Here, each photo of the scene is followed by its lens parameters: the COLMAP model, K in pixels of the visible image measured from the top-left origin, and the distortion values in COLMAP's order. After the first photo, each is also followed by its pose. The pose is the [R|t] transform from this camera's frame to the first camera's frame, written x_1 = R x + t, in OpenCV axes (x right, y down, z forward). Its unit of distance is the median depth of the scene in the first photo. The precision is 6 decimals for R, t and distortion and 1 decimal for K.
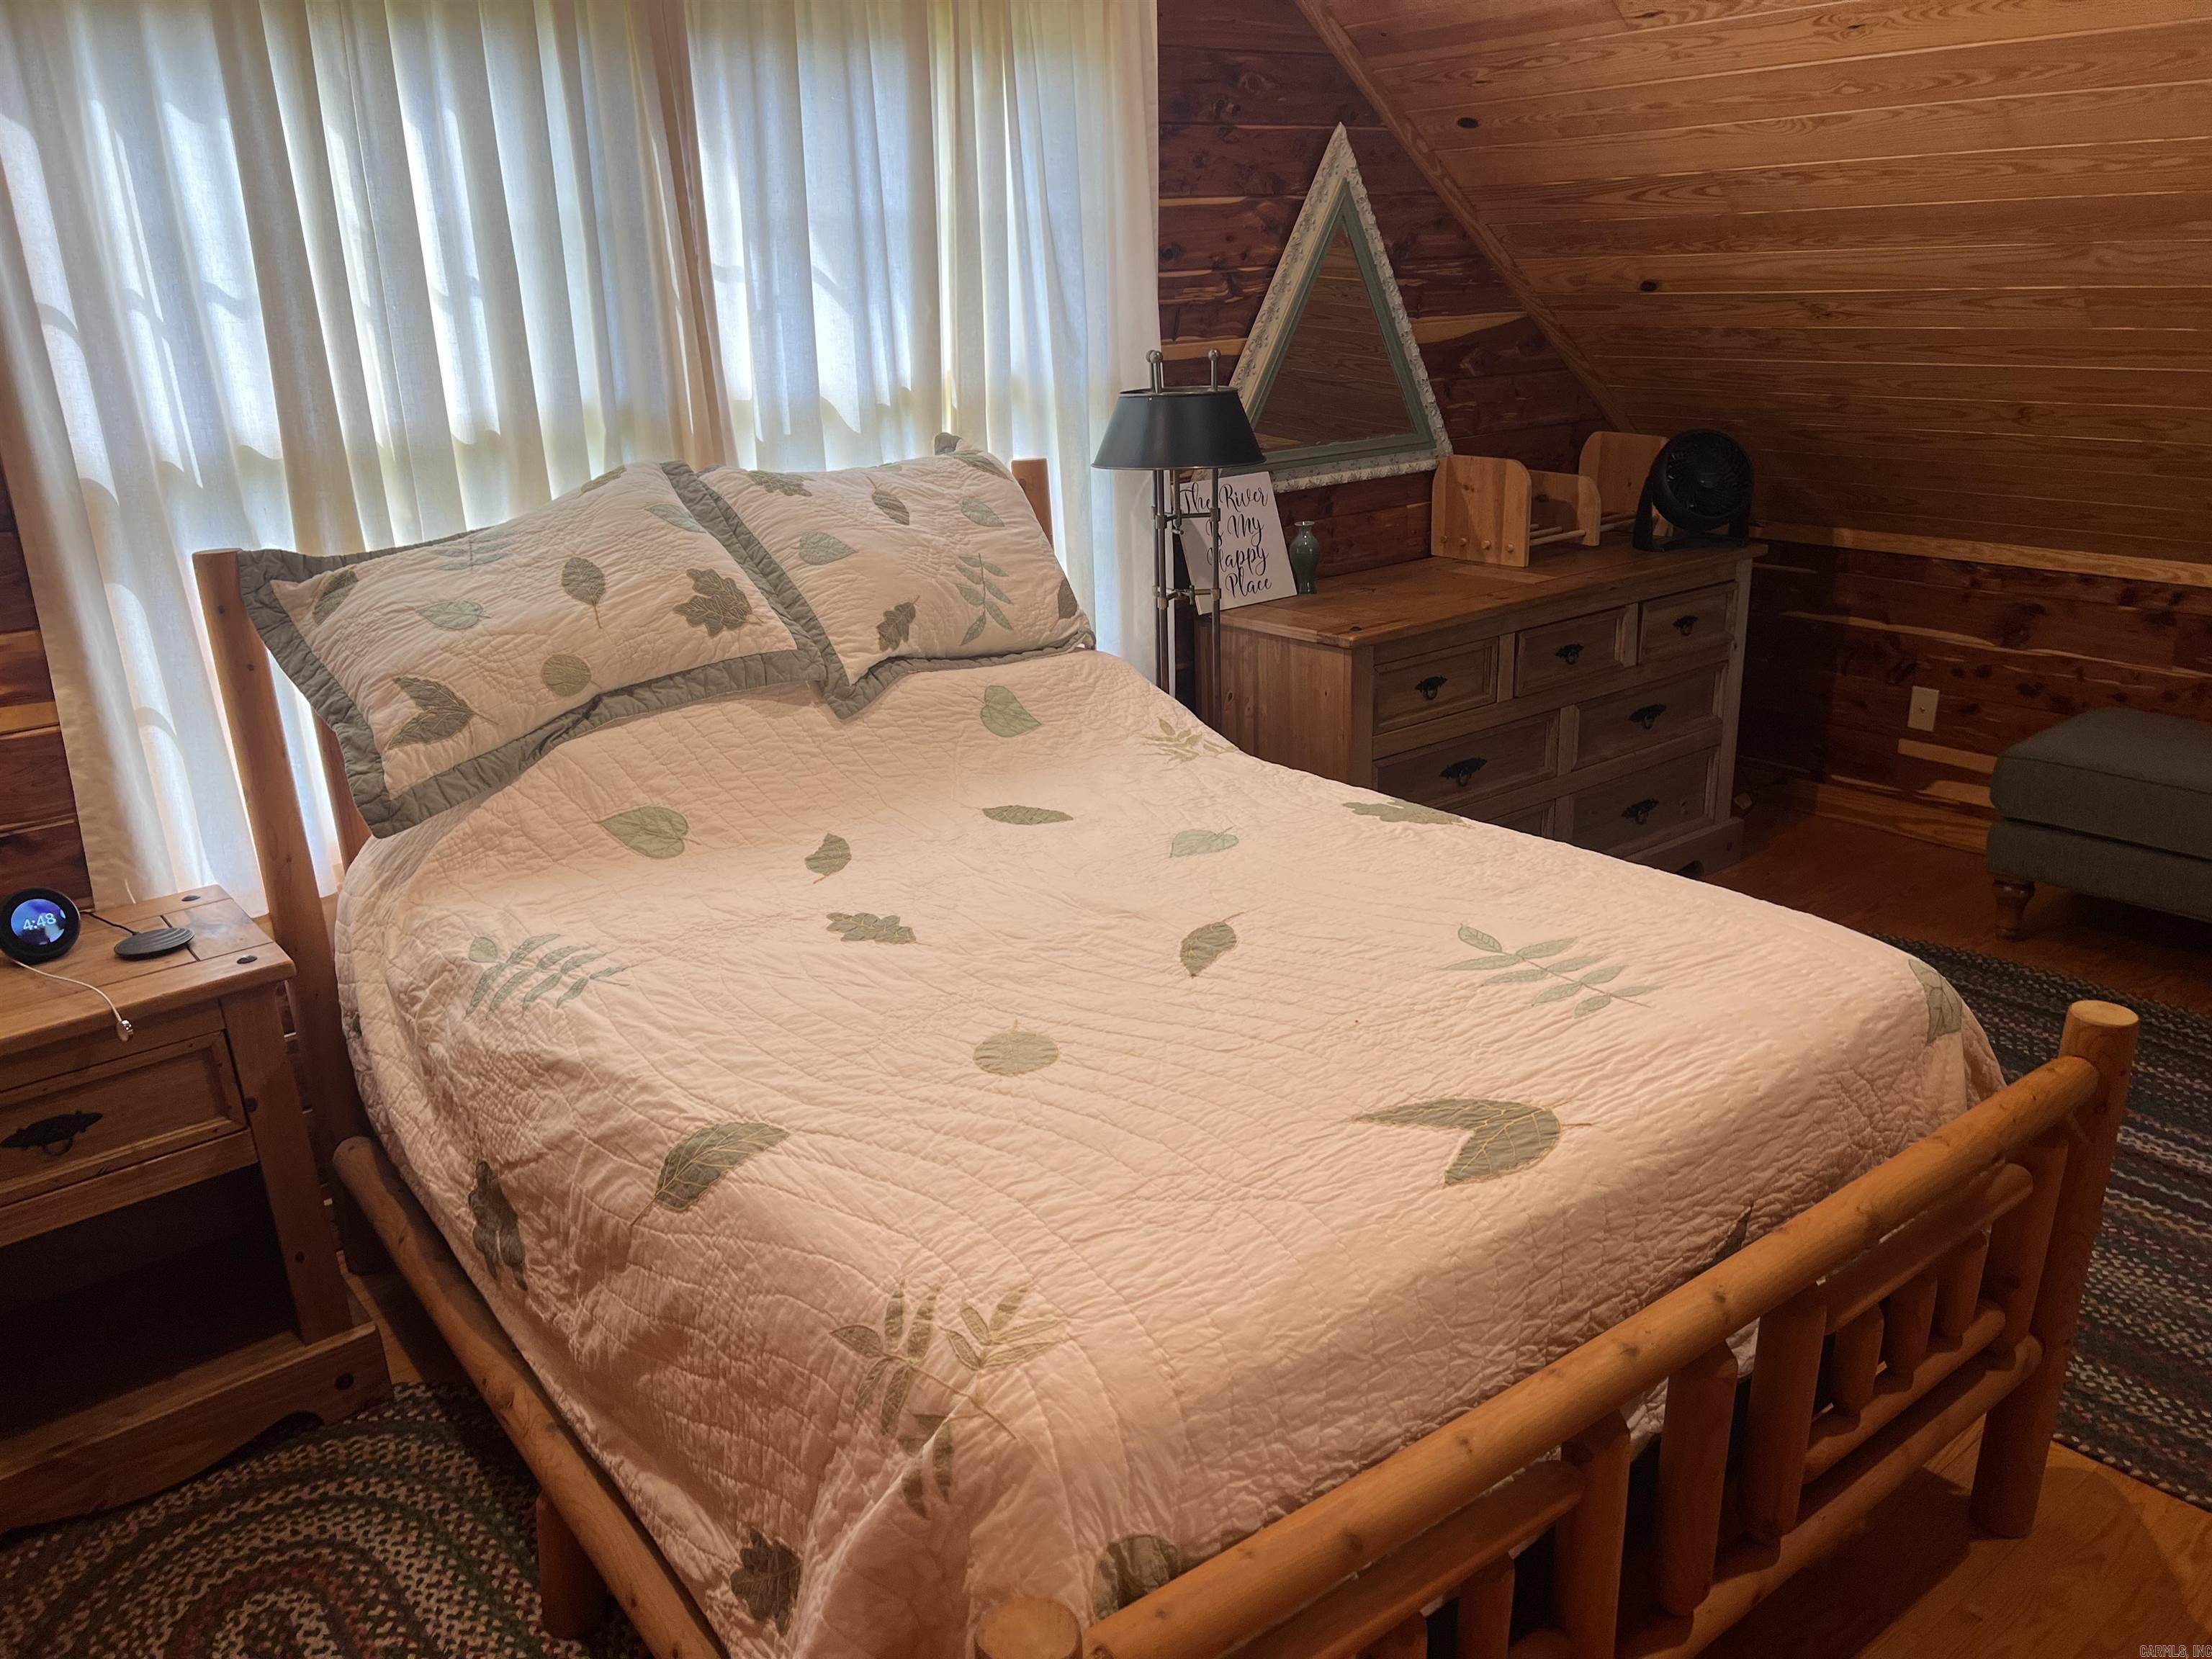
lens RADIAL K [[1716.9, 0, 1106.0], [0, 1716.9, 829.5], [0, 0, 1]] dist [0.156219, -0.461456]
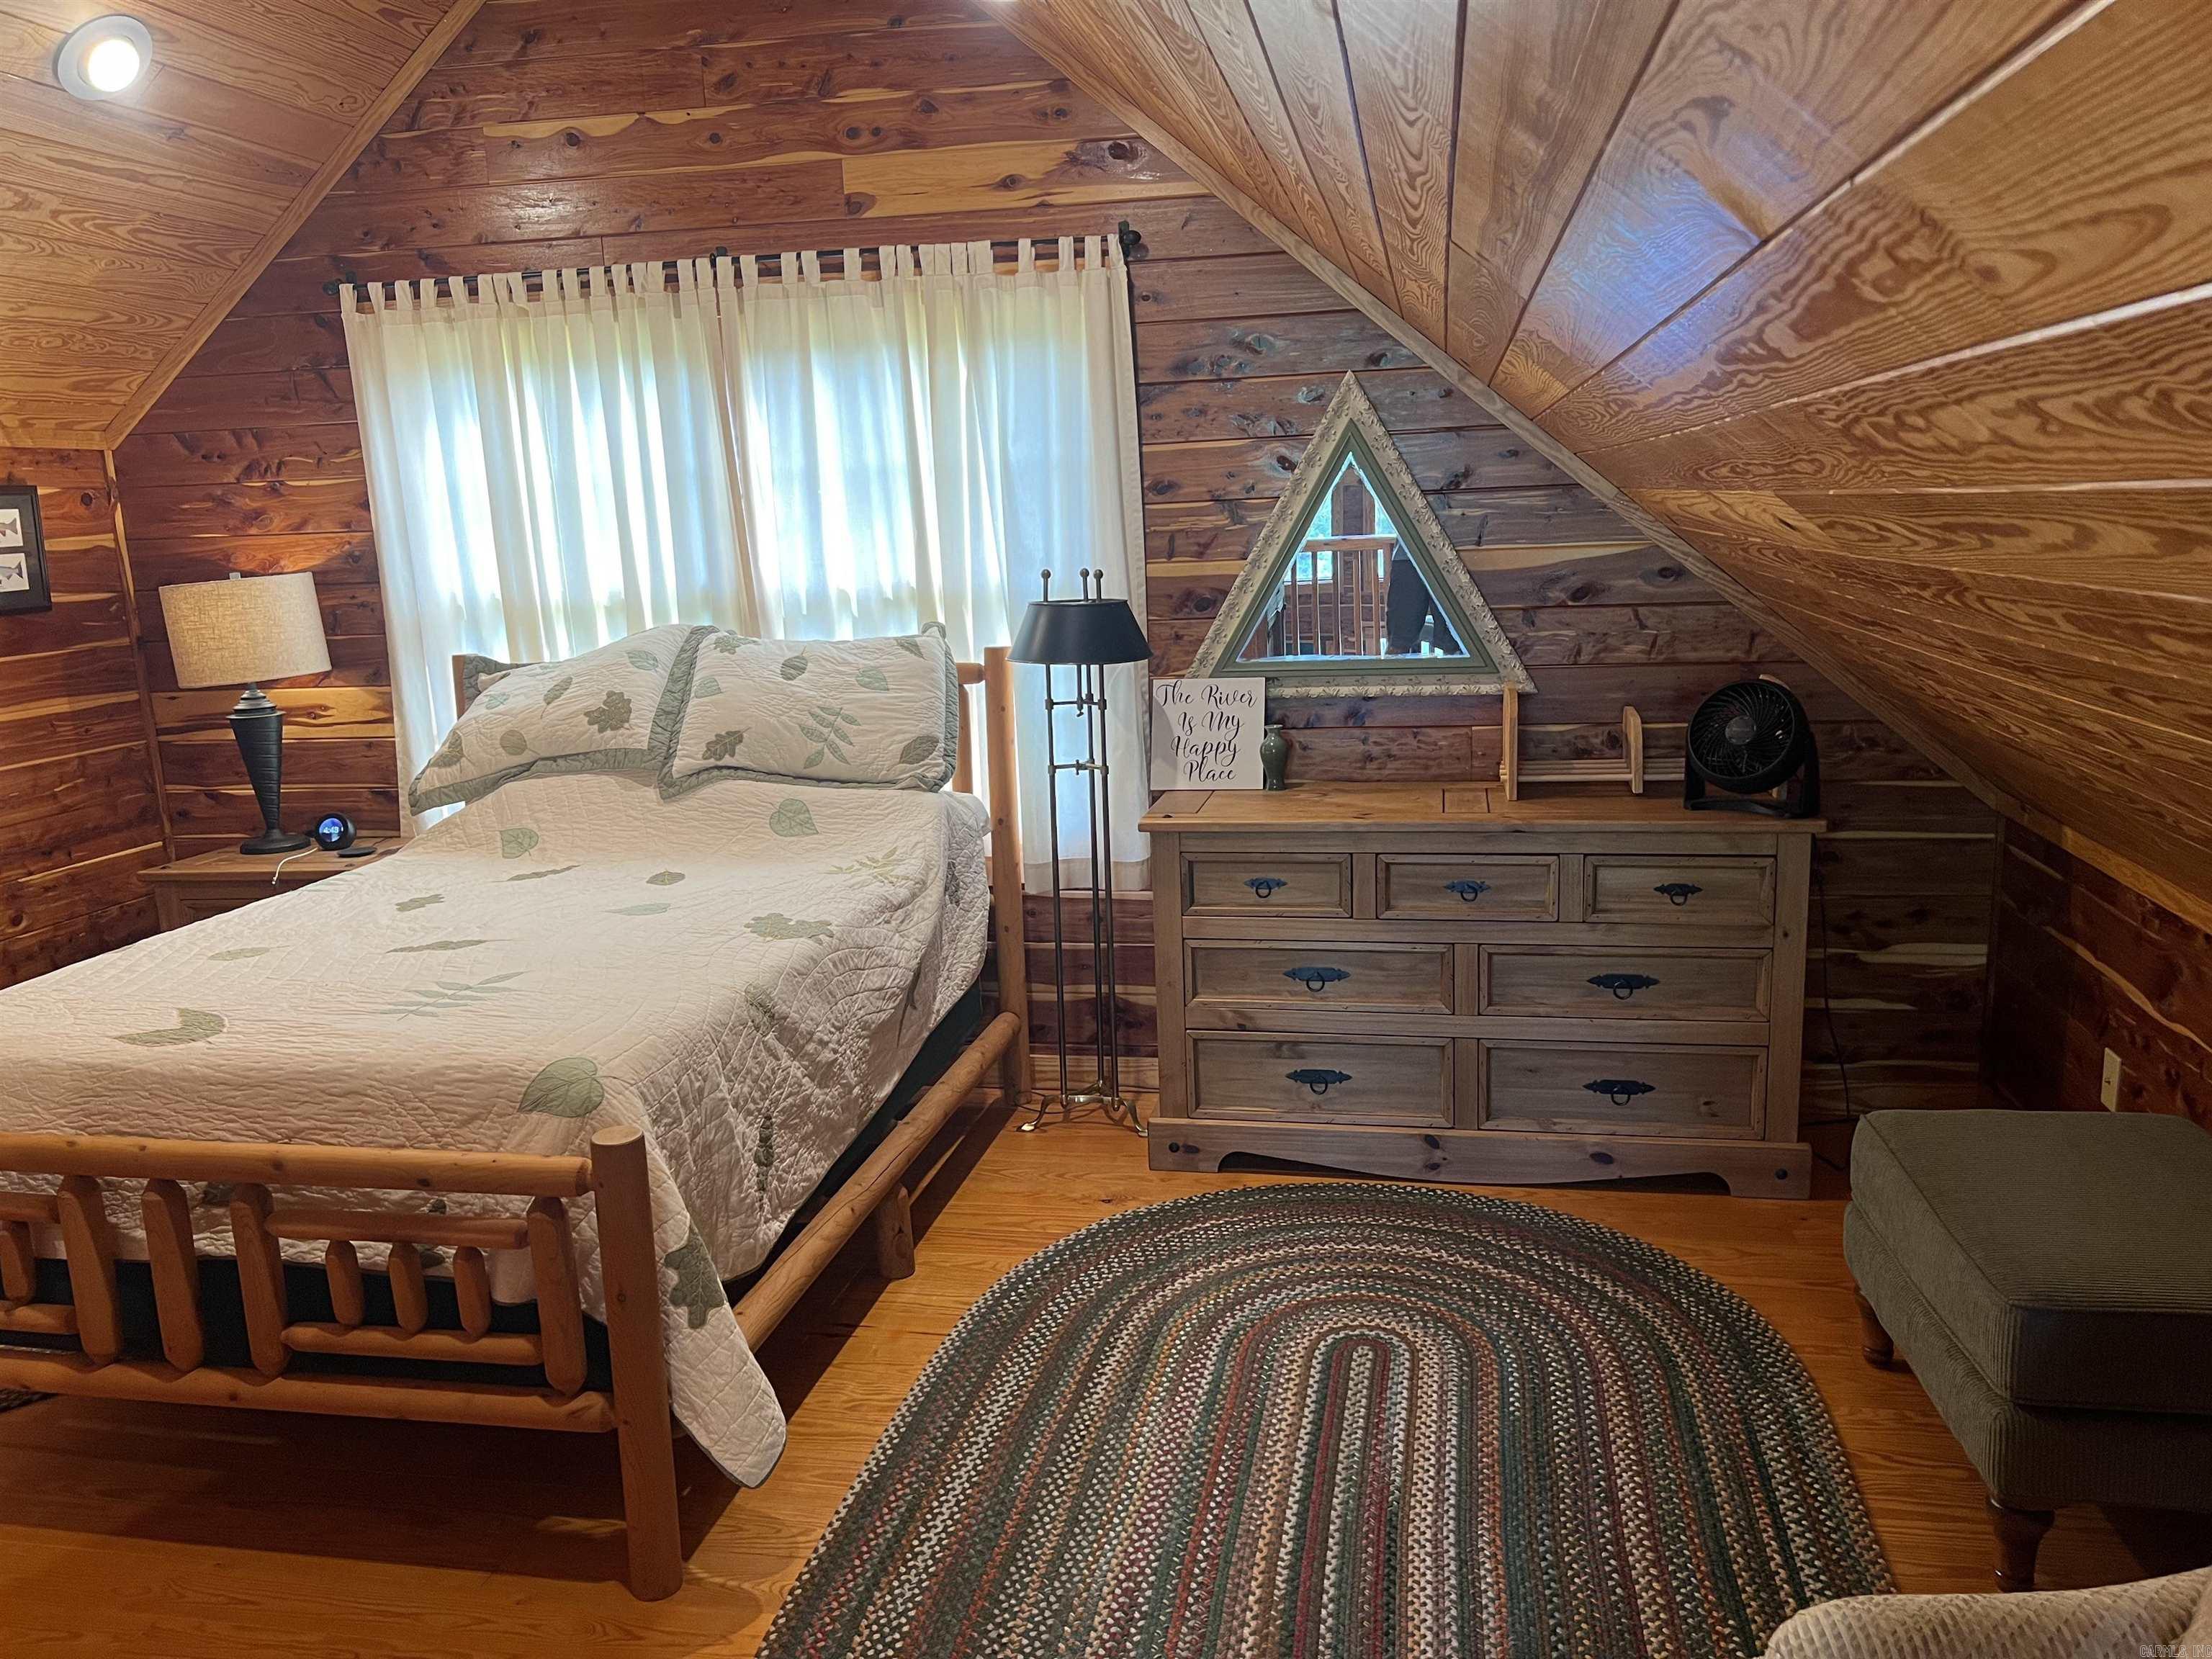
lens RADIAL K [[1676.0, 0, 1106.0], [0, 1676.0, 829.5], [0, 0, 1]] dist [0.064529, -0.079114]
pose [[0.642070, 0.153775, -0.751066, 1.155880], [-0.224929, 0.974349, 0.007203, -0.131550], [0.732908, 0.164312, 0.660188, 0.315645]]
